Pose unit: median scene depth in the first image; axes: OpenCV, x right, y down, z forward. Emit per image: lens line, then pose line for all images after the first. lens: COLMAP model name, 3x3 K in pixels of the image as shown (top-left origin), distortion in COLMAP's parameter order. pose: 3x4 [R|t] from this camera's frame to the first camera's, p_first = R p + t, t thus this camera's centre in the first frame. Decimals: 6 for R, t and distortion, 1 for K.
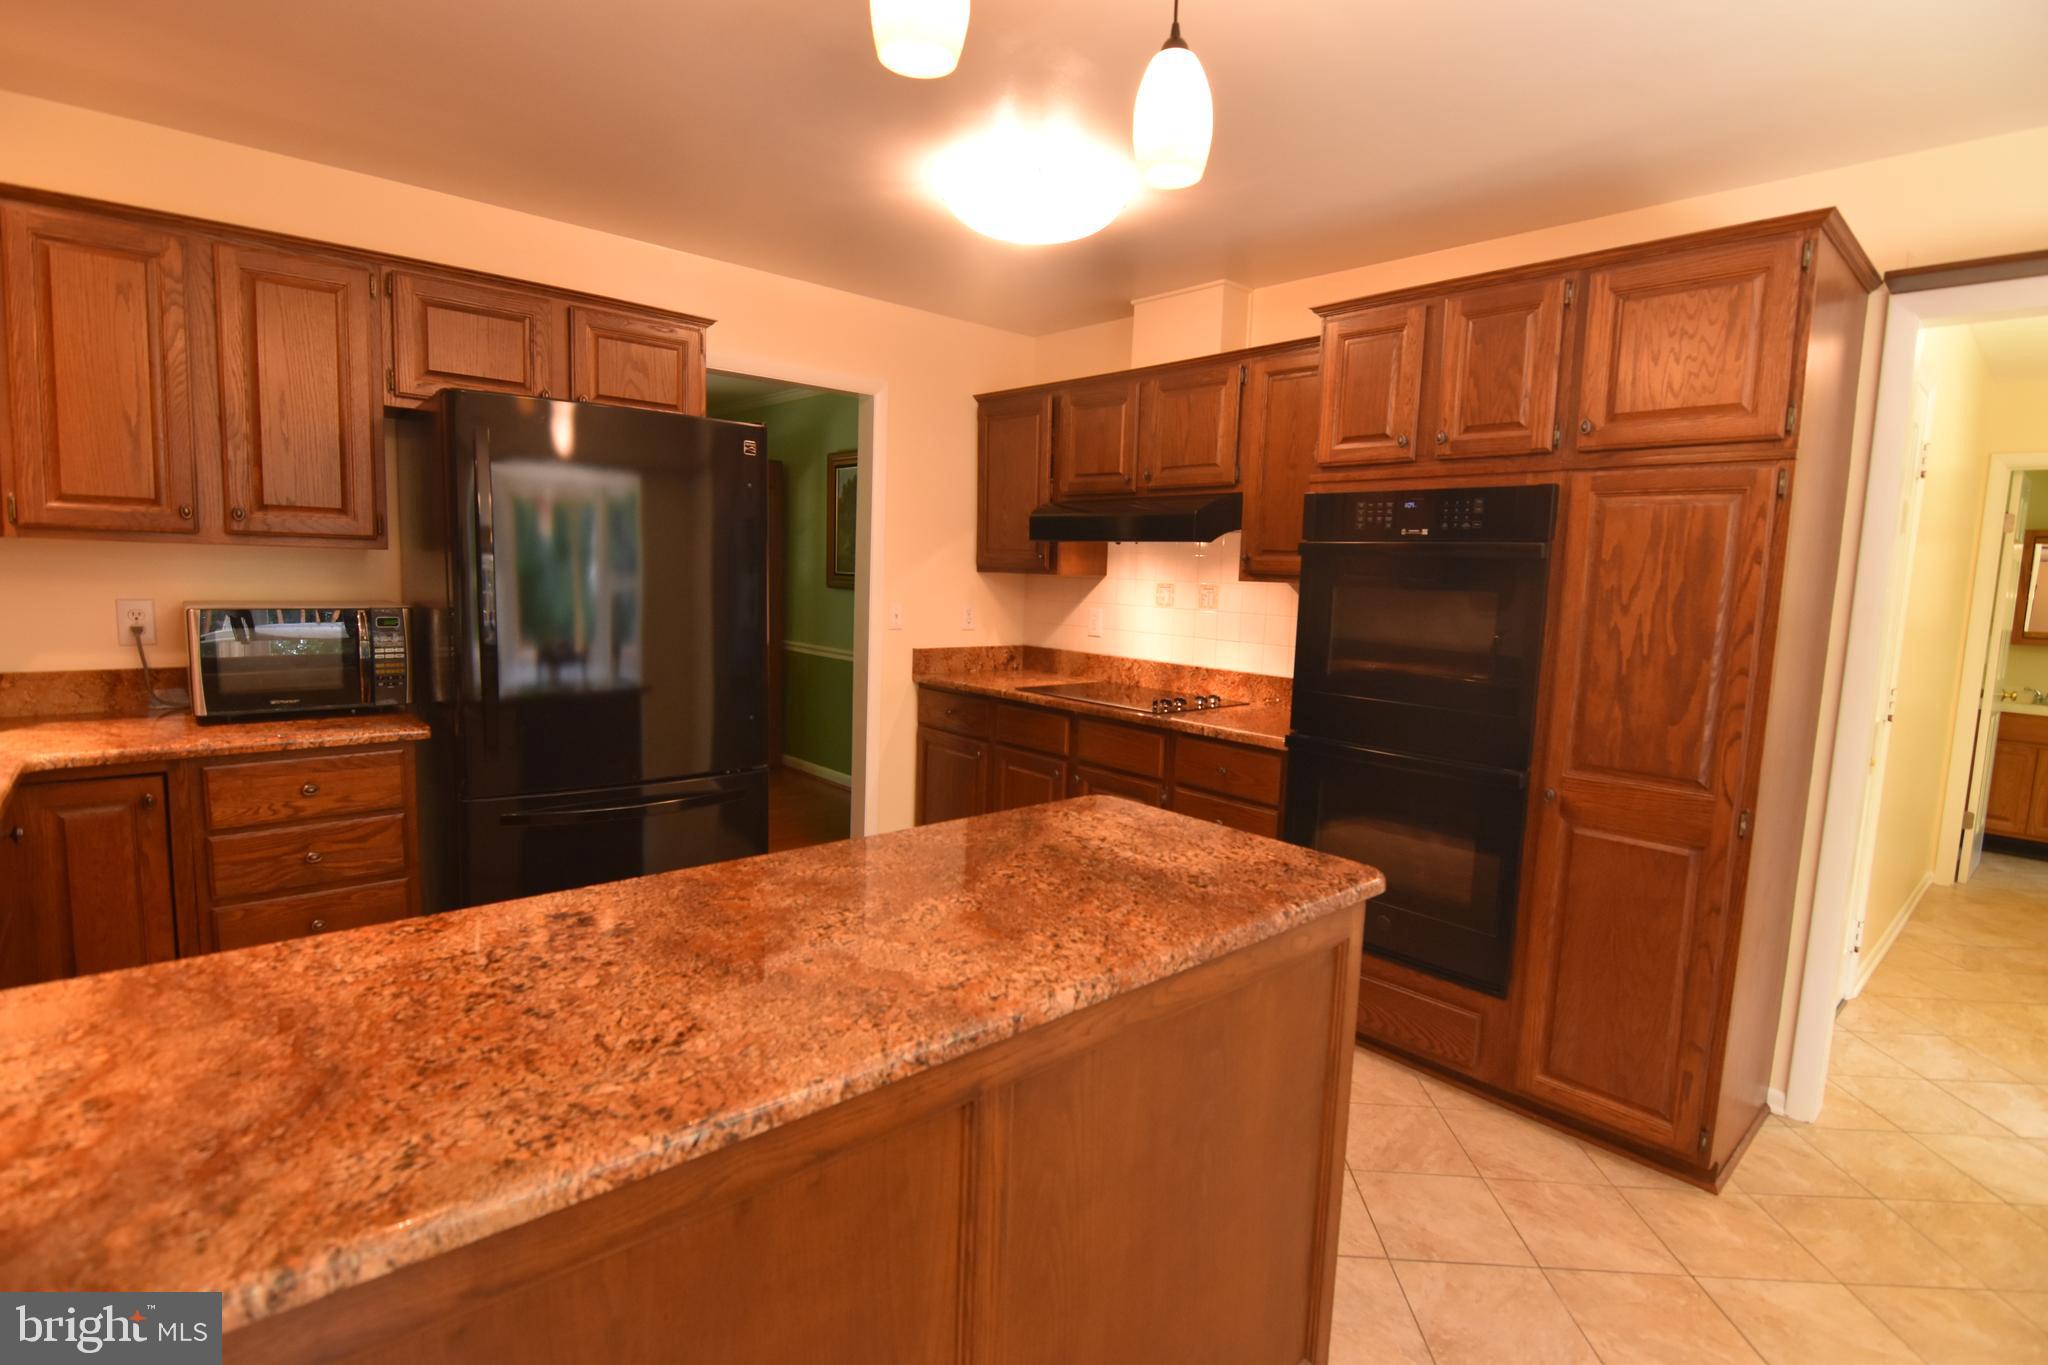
lens RADIAL K [[991.5, 0, 1033.0], [0, 991.5, 682.9], [0, 0, 1]] dist [-0.001192, -0.011848]
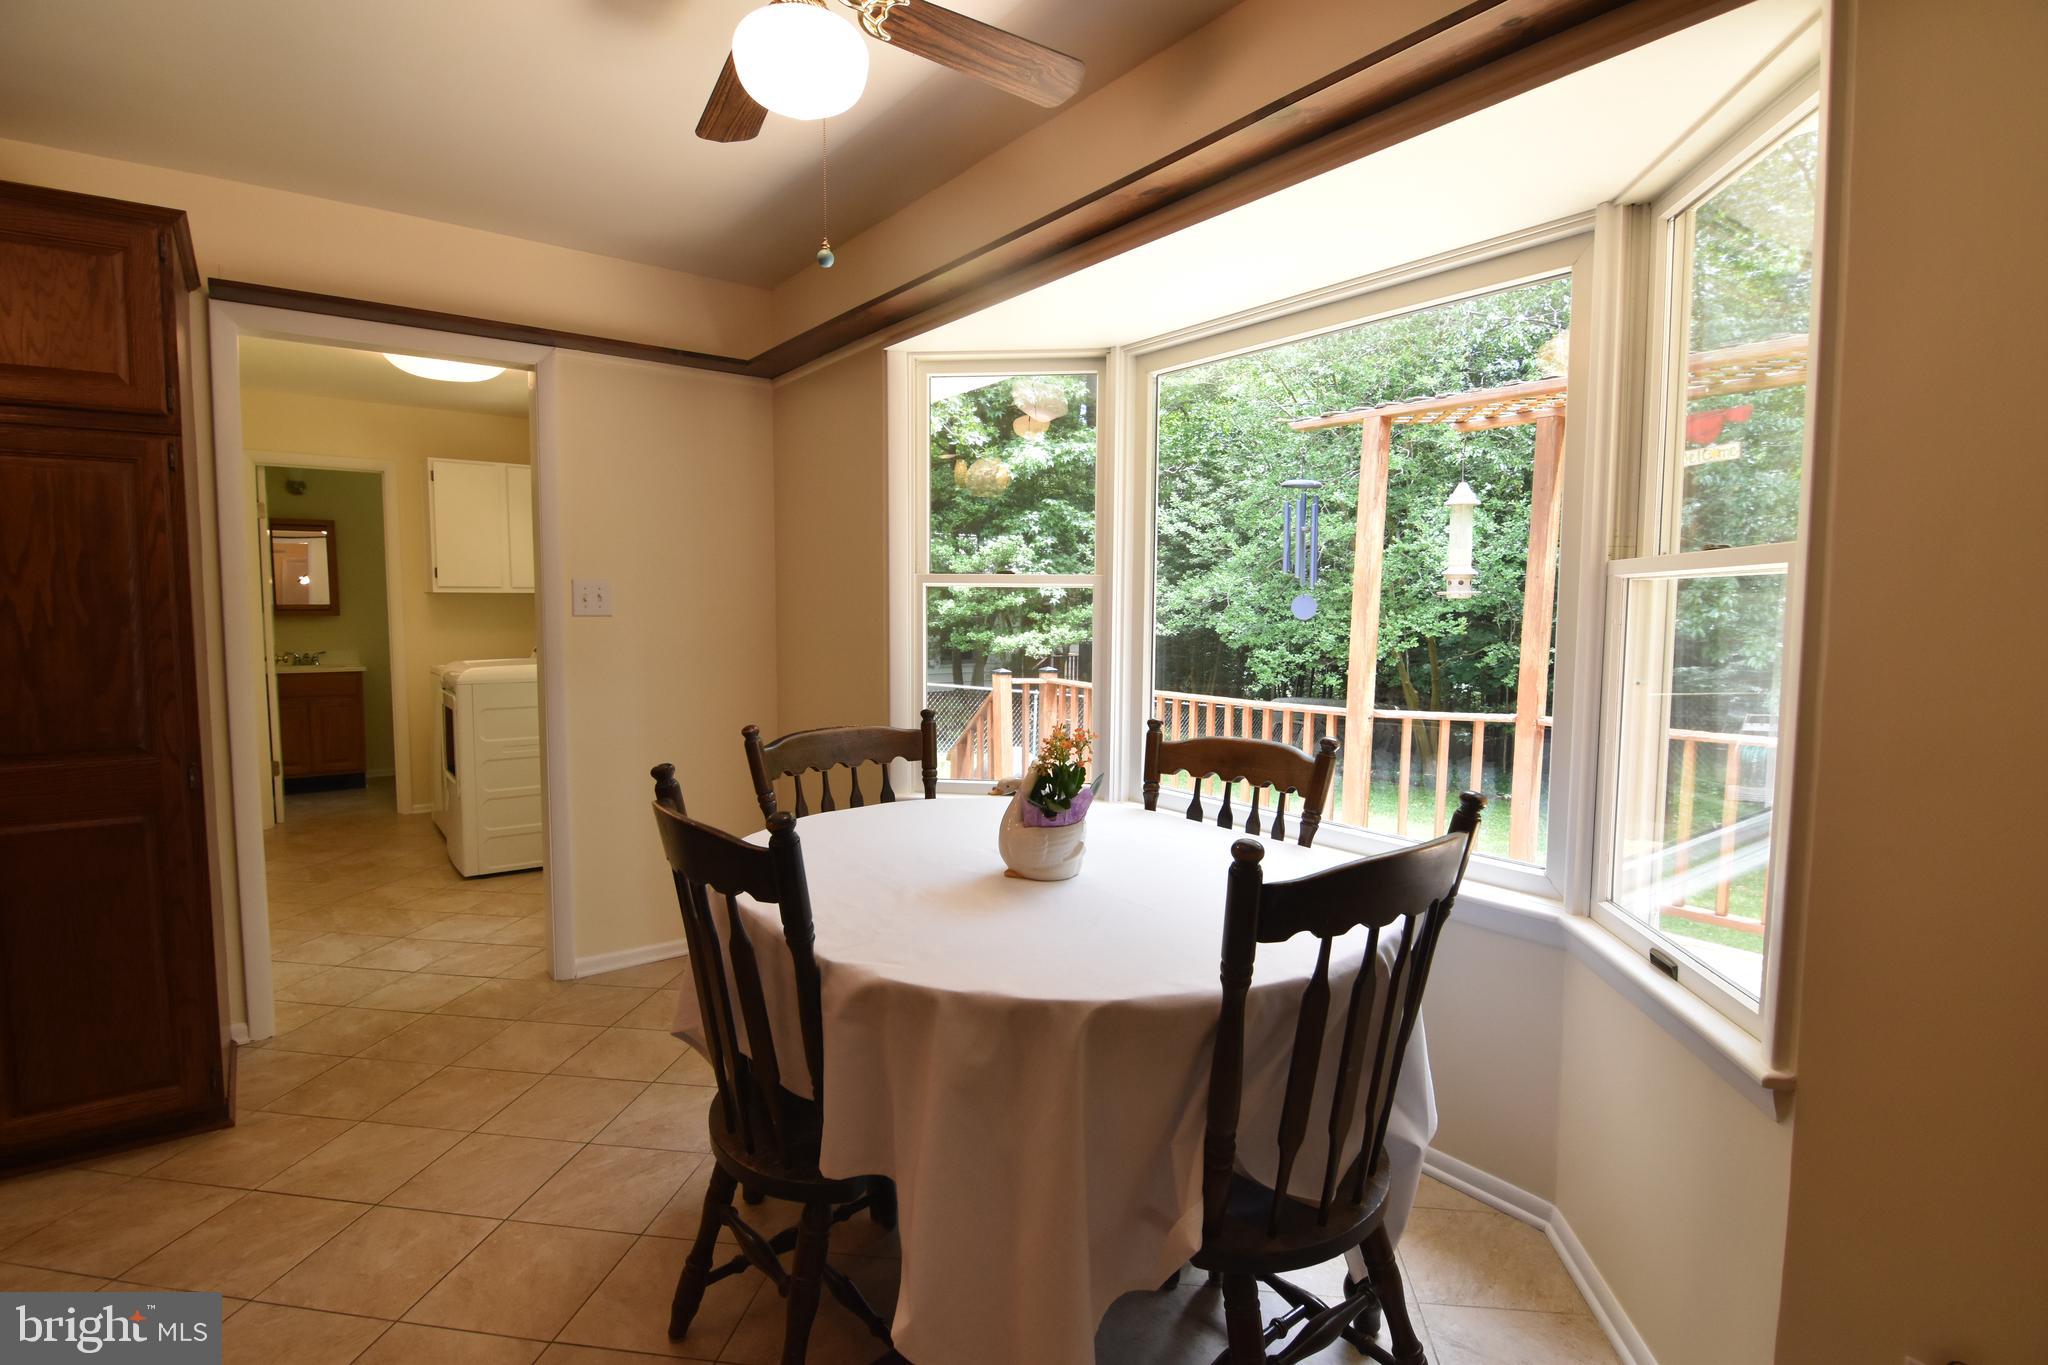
lens RADIAL K [[991.5, 0, 1033.0], [0, 991.5, 682.9], [0, 0, 1]] dist [-0.001192, -0.011848]
pose [[0.081304, -0.118006, 0.989679, -0.242063], [0.109612, 0.988002, 0.108802, 0.026060], [-0.990644, 0.099634, 0.093263, -0.005368]]
